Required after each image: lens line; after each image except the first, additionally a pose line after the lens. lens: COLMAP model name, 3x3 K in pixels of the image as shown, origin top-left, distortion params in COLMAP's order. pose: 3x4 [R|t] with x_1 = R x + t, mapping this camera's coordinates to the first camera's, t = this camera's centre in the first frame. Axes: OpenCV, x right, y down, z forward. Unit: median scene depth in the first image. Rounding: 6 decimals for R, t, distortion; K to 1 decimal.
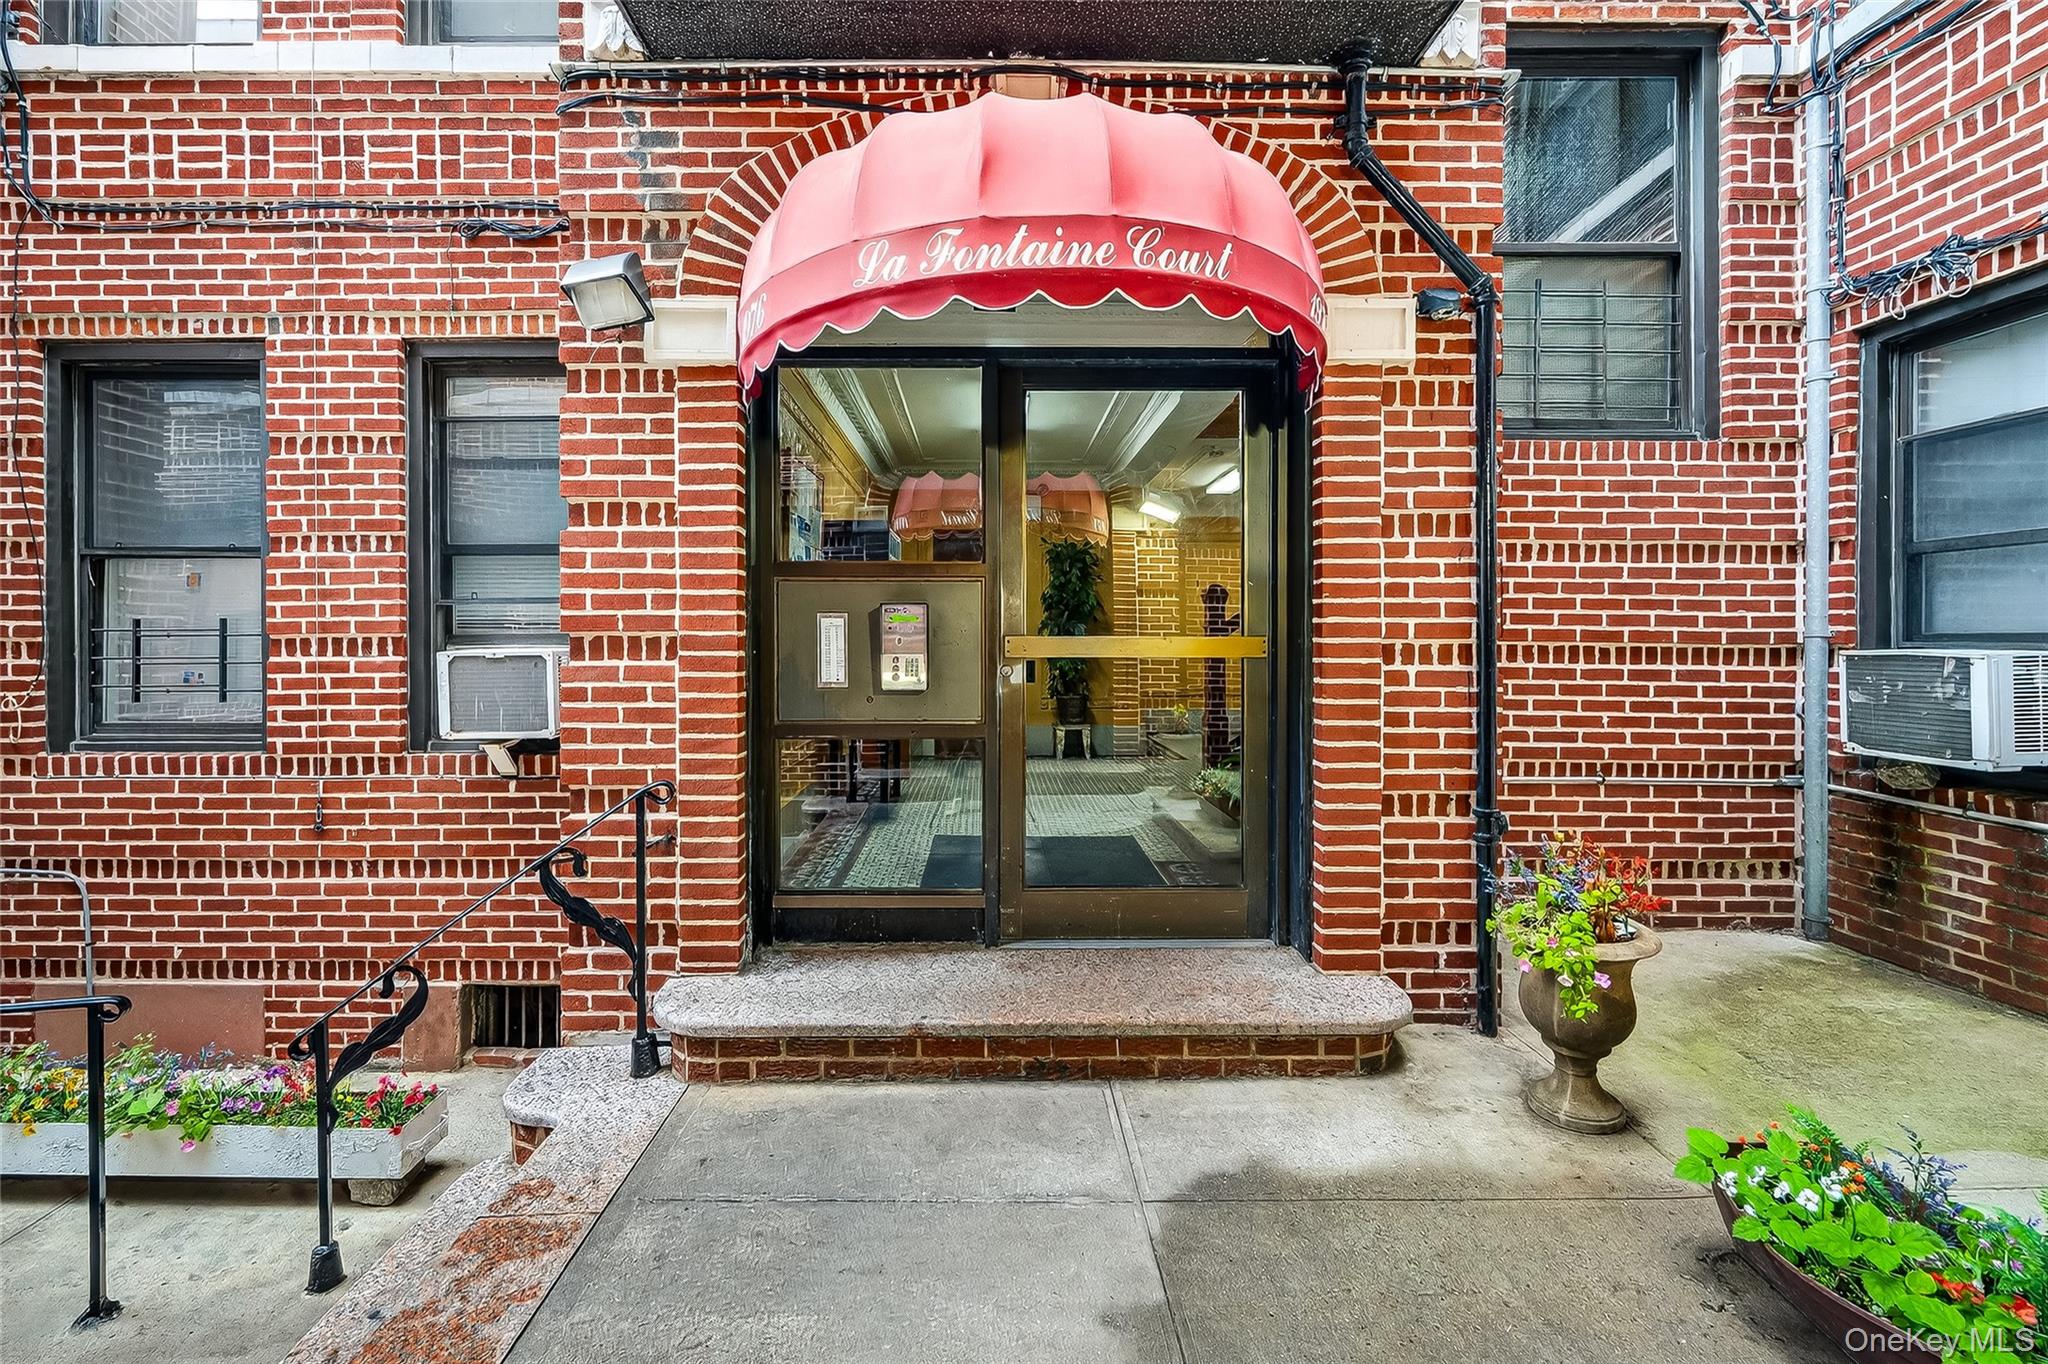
lens RADIAL K [[894.2, 0, 1011.7], [0, 894.2, 653.1], [0, 0, 1]] dist [-0.001806, -0.000819]
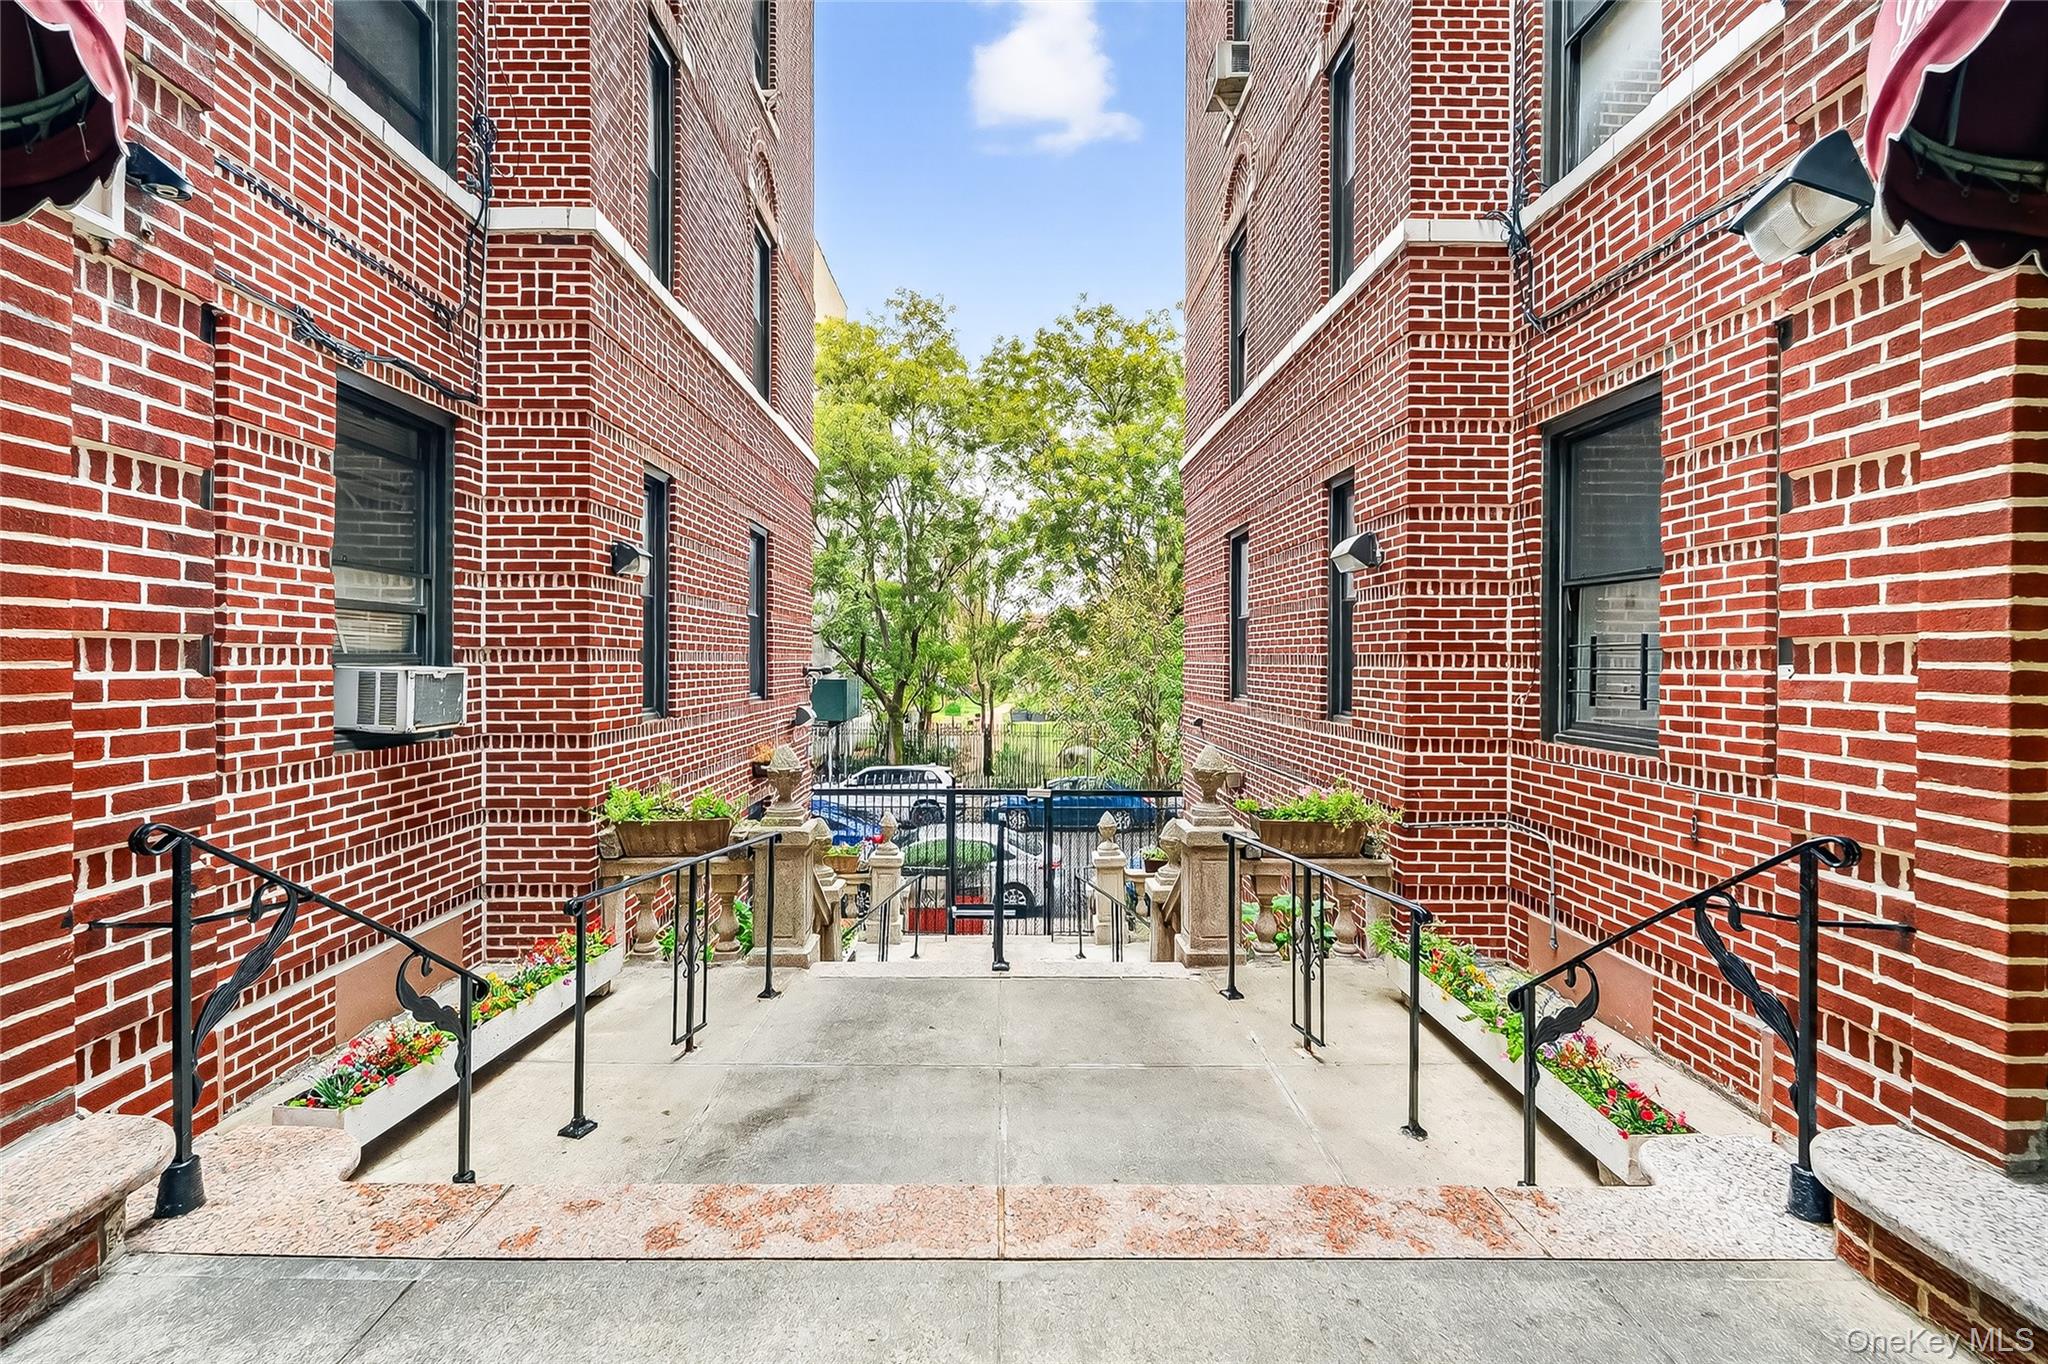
lens RADIAL K [[930.0, 0, 1027.1], [0, 930.0, 678.9], [0, 0, 1]] dist [-0.002600, -0.000120]
pose [[0.003574, 0.021442, -0.999764, 0.275736], [-0.019819, 0.999575, 0.021367, 0.007295], [0.999797, 0.019738, 0.003998, 0.241964]]
